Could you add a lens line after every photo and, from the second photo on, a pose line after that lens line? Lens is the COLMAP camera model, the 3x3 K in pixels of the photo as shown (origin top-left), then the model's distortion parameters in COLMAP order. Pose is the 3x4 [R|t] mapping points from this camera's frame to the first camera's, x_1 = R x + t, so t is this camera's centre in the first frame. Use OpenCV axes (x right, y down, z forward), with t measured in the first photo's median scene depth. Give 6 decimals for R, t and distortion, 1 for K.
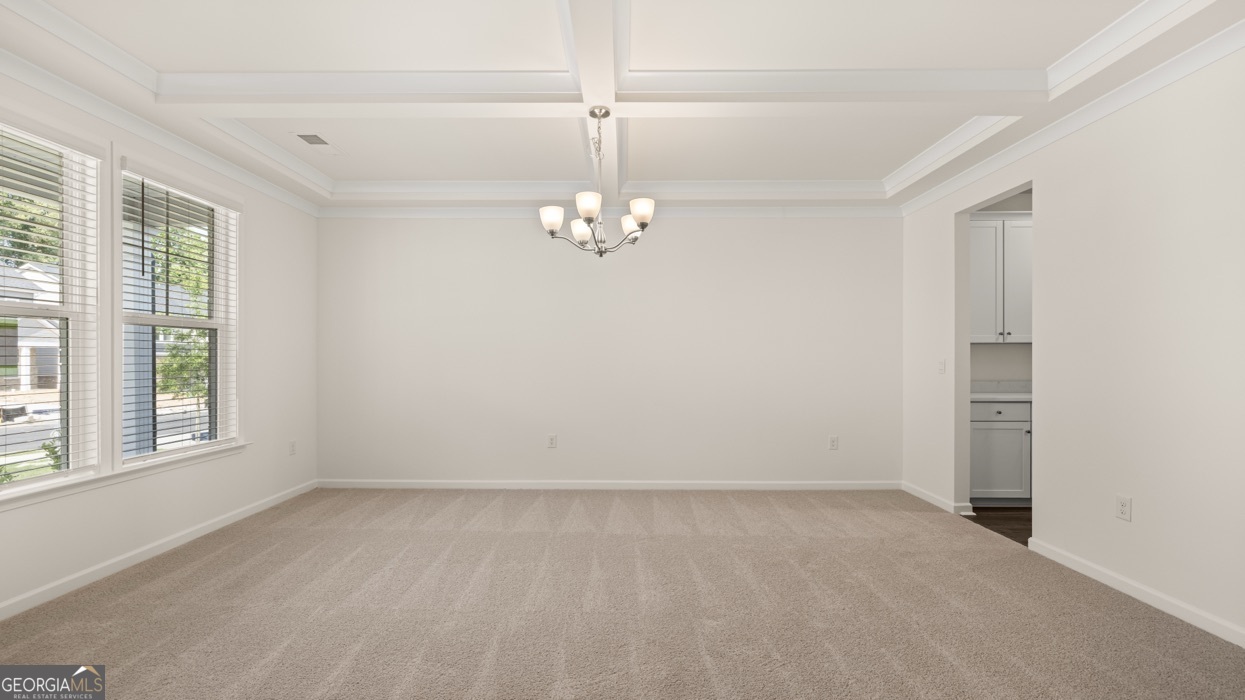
lens RADIAL K [[529.4, 0, 618.1], [0, 529.4, 356.6], [0, 0, 1]] dist [0.004216, 0.000124]
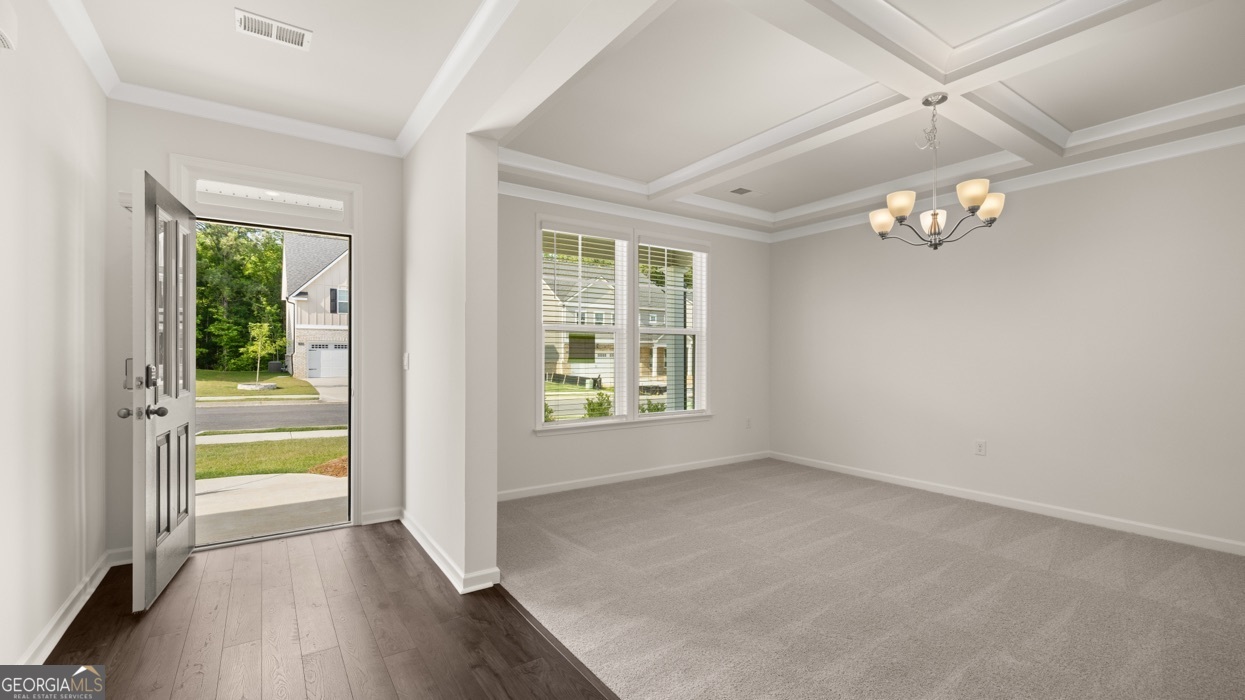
lens RADIAL K [[529.4, 0, 618.7], [0, 529.4, 355.9], [0, 0, 1]] dist [0.004216, 0.000124]
pose [[0.570753, 0.003659, -0.821114, 0.427654], [0.000059, 0.999990, 0.004497, -0.000236], [0.821122, -0.002615, 0.570747, -0.019925]]
